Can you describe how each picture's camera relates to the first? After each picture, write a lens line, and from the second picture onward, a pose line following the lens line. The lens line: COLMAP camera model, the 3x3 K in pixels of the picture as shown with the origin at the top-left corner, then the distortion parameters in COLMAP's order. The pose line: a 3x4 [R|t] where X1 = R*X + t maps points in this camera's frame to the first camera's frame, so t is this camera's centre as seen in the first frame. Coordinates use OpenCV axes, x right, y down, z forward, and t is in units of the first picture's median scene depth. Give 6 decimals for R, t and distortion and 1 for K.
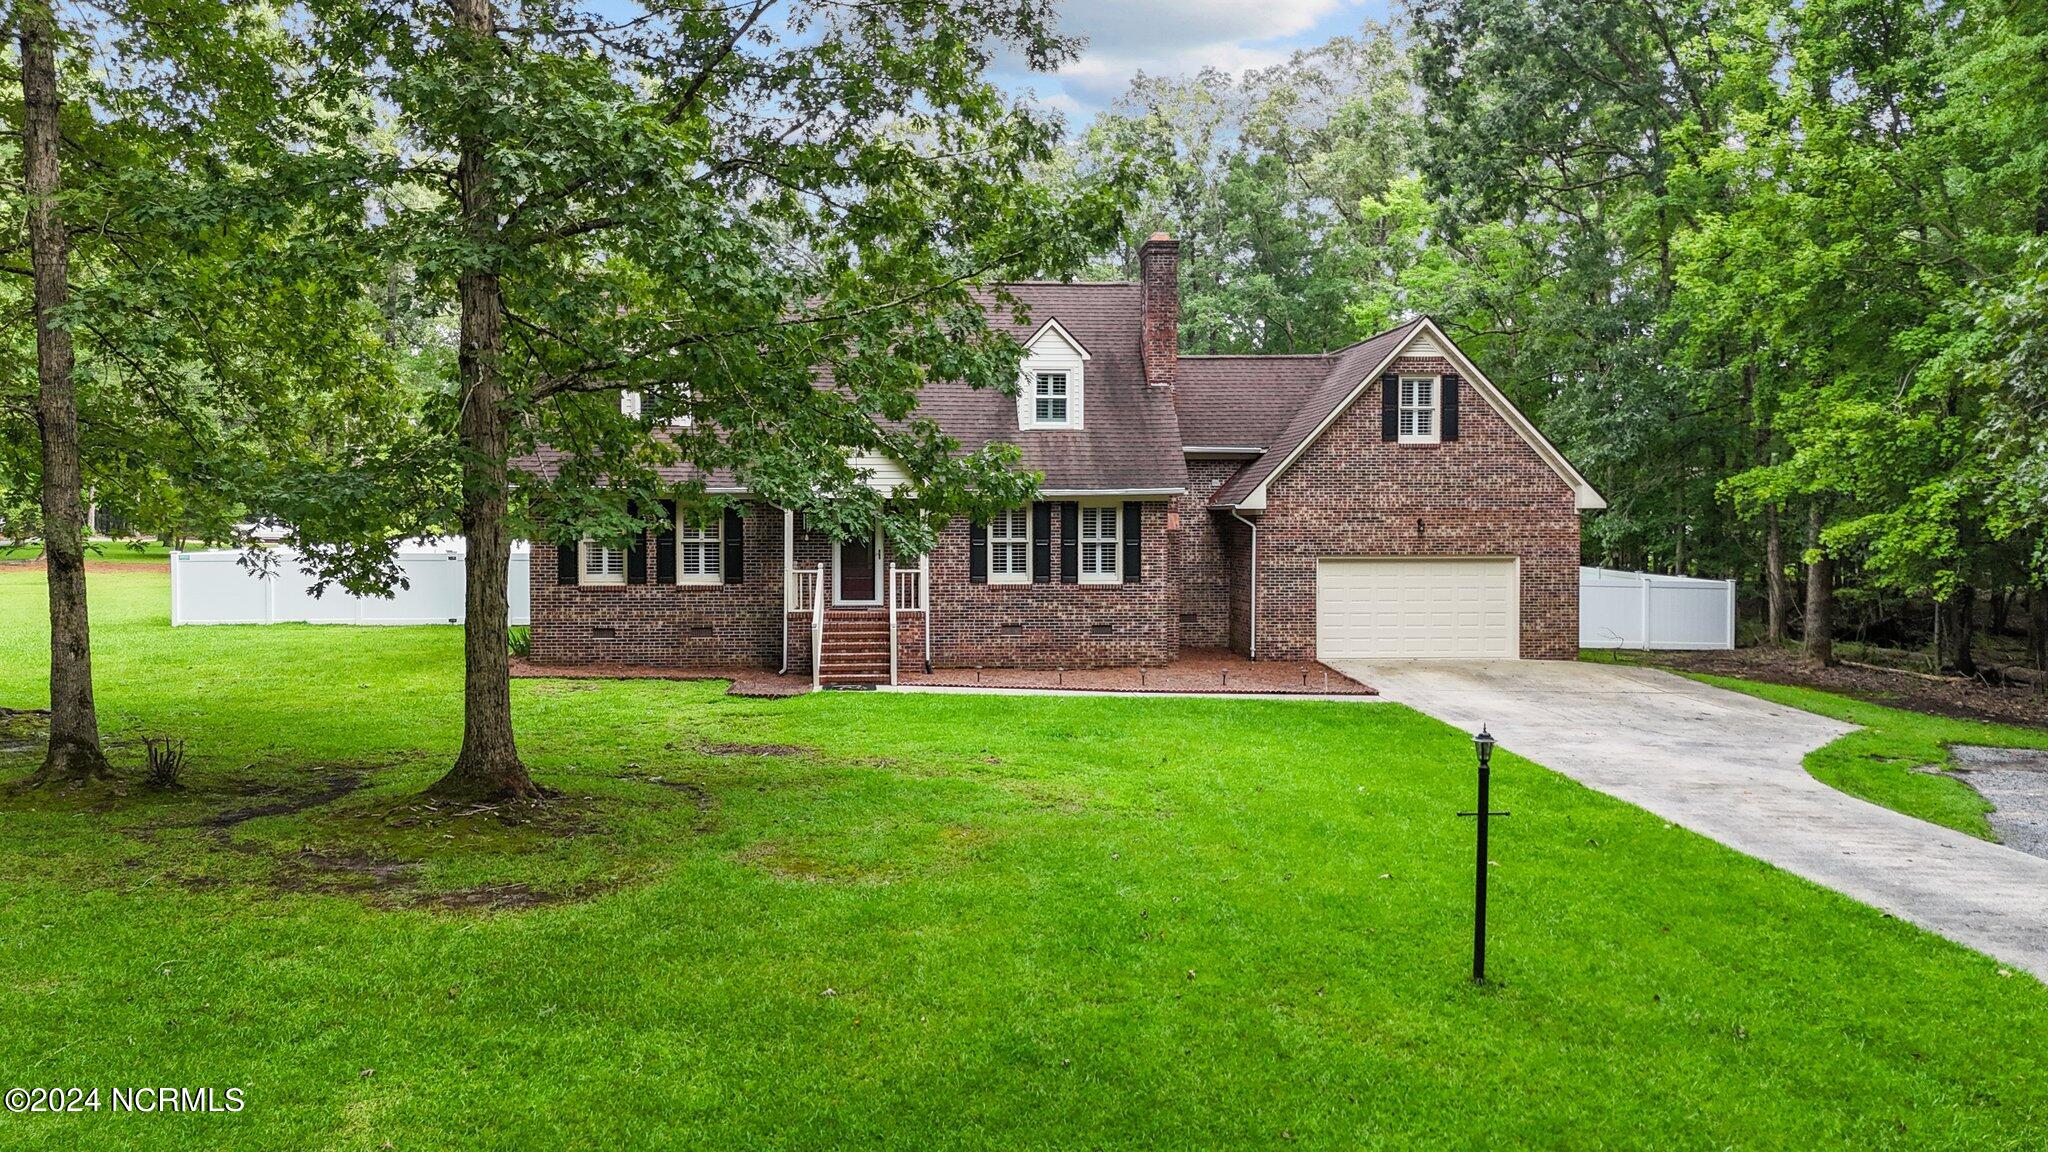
lens RADIAL K [[1484.1, 0, 1024.9], [0, 1484.1, 558.6], [0, 0, 1]] dist [0.052619, -0.024826]
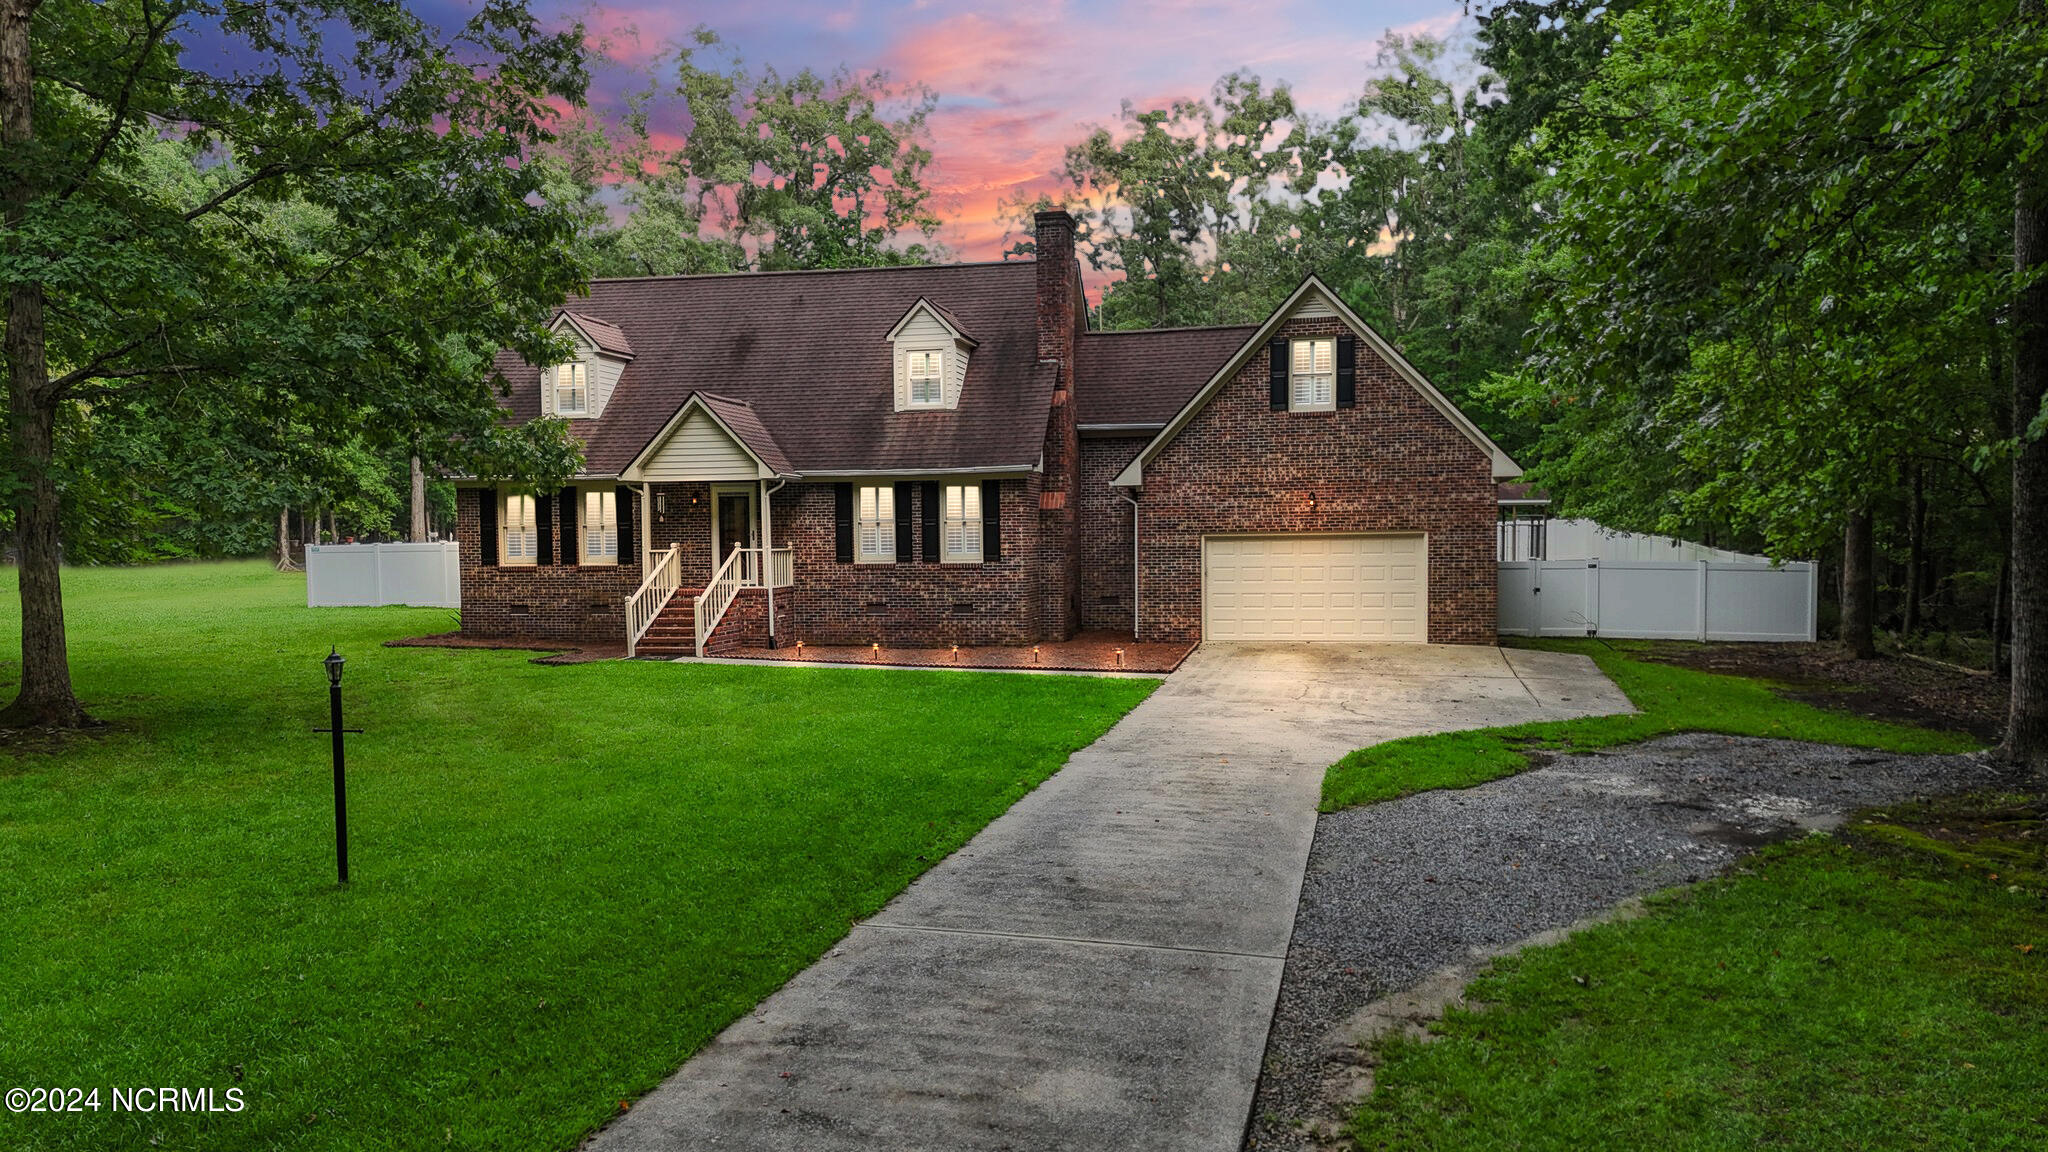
lens RADIAL K [[1484.1, 0, 1021.2], [0, 1484.1, 596.2], [0, 0, 1]] dist [0.052619, -0.024826]
pose [[0.954698, 0.000406, -0.297575, 0.375569], [0.004993, 0.999836, 0.017383, 0.021688], [0.297533, -0.018081, 0.954540, 0.055035]]
